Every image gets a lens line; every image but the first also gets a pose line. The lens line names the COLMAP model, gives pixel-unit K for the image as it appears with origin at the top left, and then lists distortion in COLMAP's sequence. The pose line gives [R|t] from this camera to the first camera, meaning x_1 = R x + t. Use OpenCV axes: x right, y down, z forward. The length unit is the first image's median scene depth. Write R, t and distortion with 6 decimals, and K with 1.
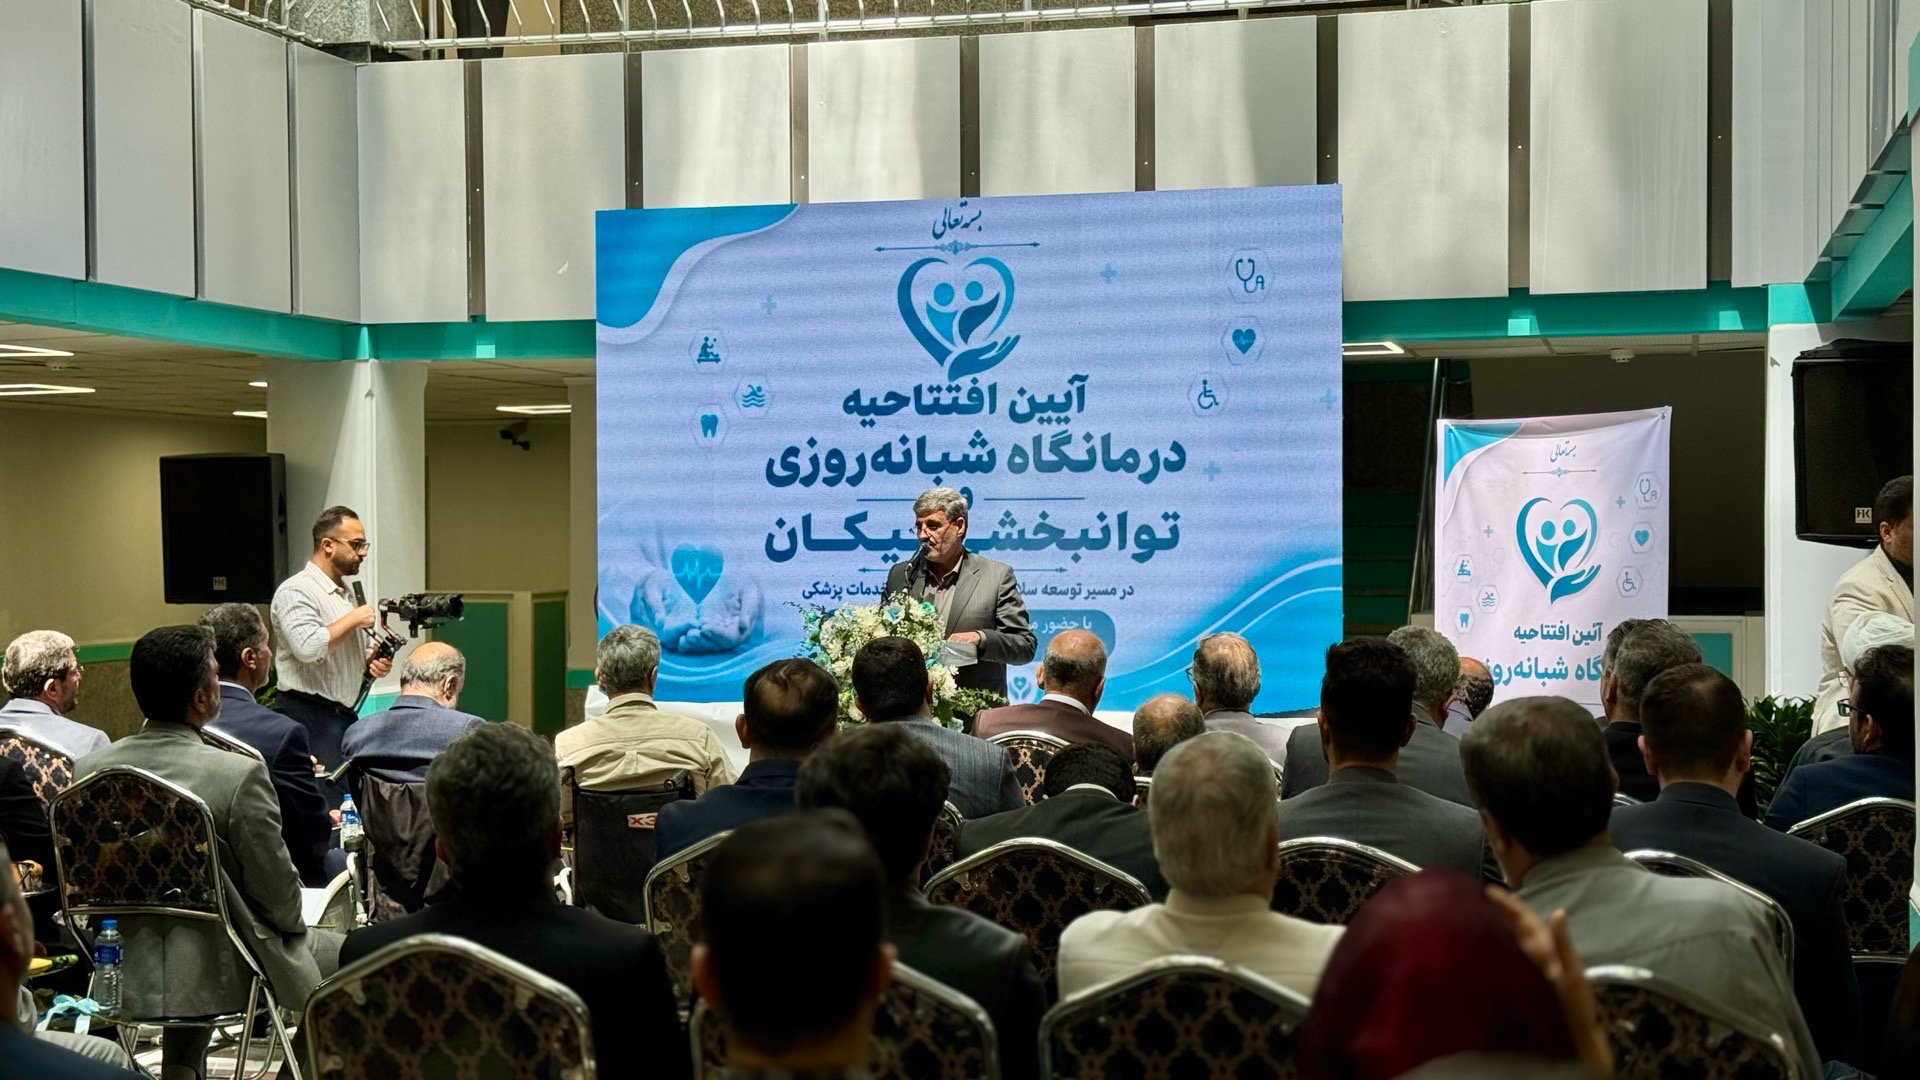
lens RADIAL K [[2796.2, 0, 960.8], [0, 2796.2, 552.1], [0, 0, 1]] dist [0.138470, 0.000000]
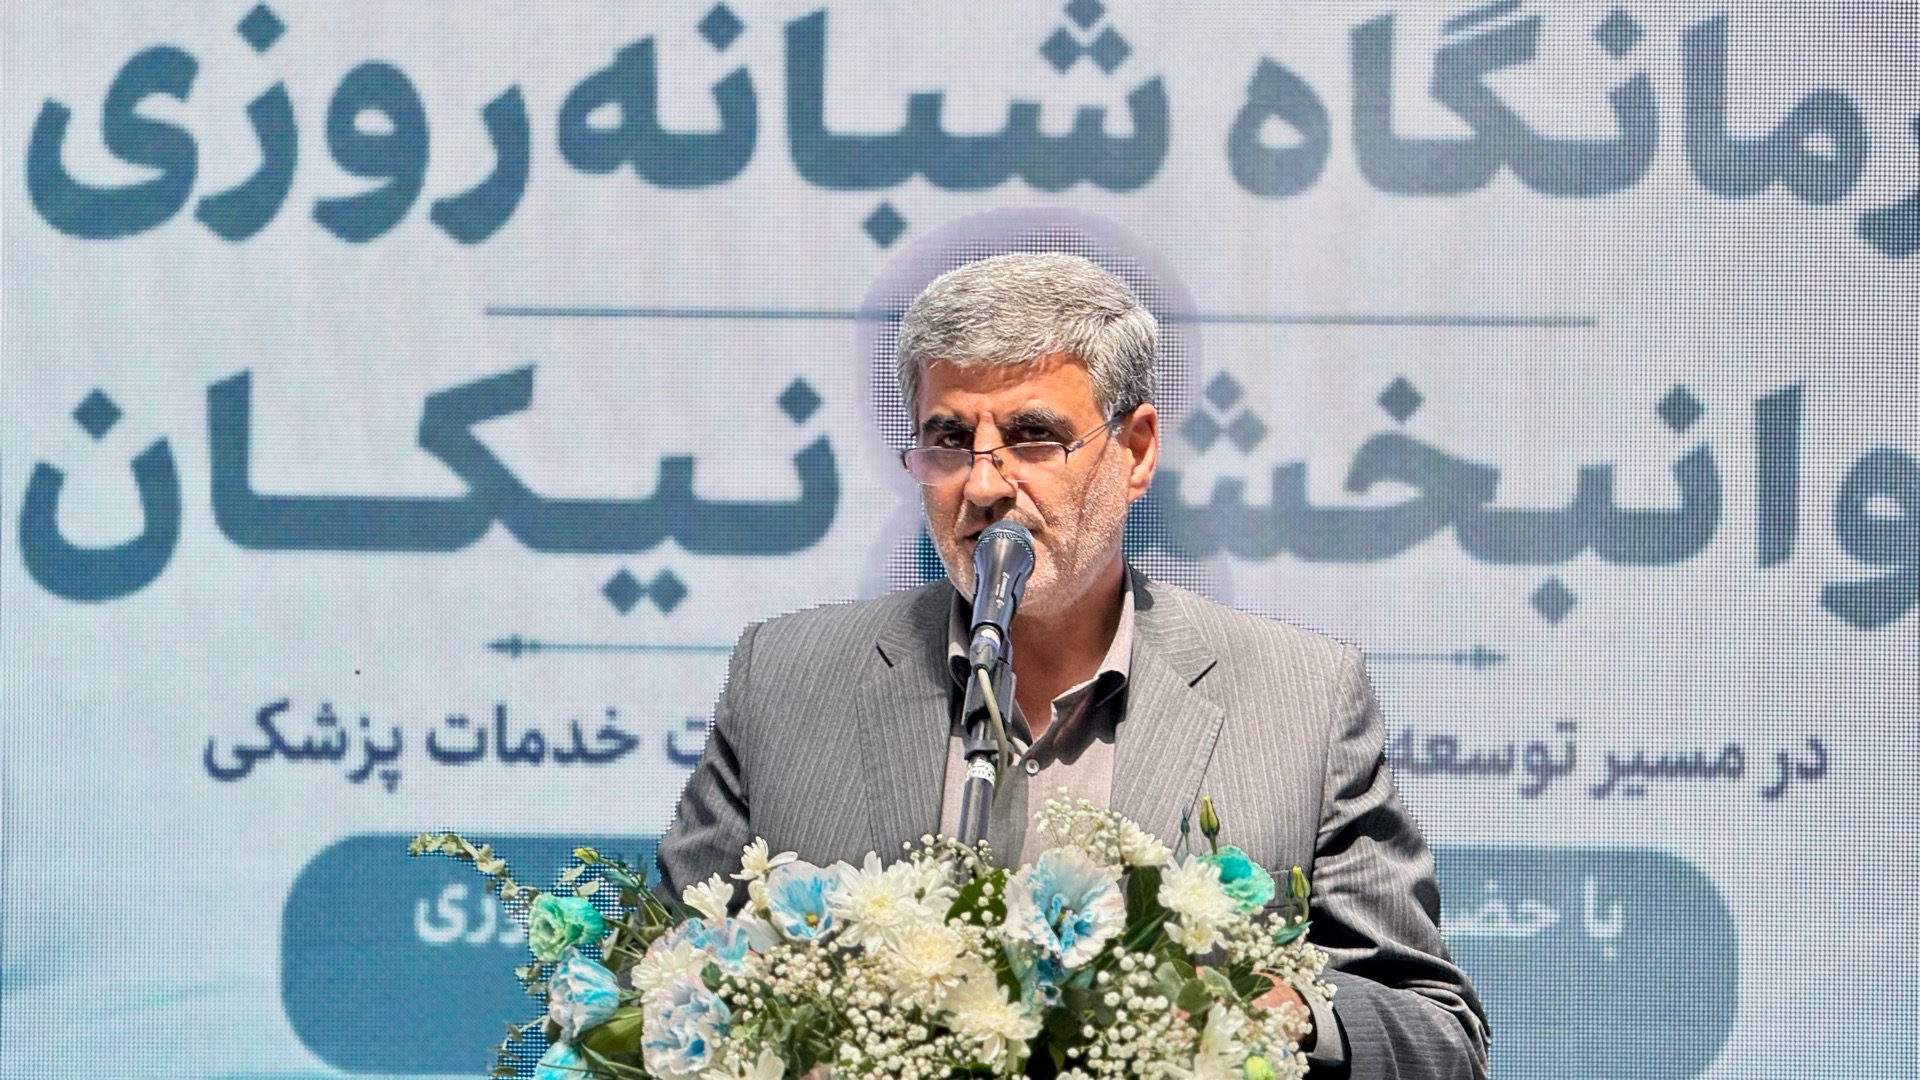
lens RADIAL K [[7019.4, 0, 965.6], [0, 7019.4, 520.6], [0, 0, 1]] dist [0.283581, 0.000000]
pose [[0.976168, 0.012909, 0.216631, -0.116552], [-0.012925, 0.999916, -0.001342, -0.002732], [-0.216630, -0.001490, 0.976253, 0.484767]]
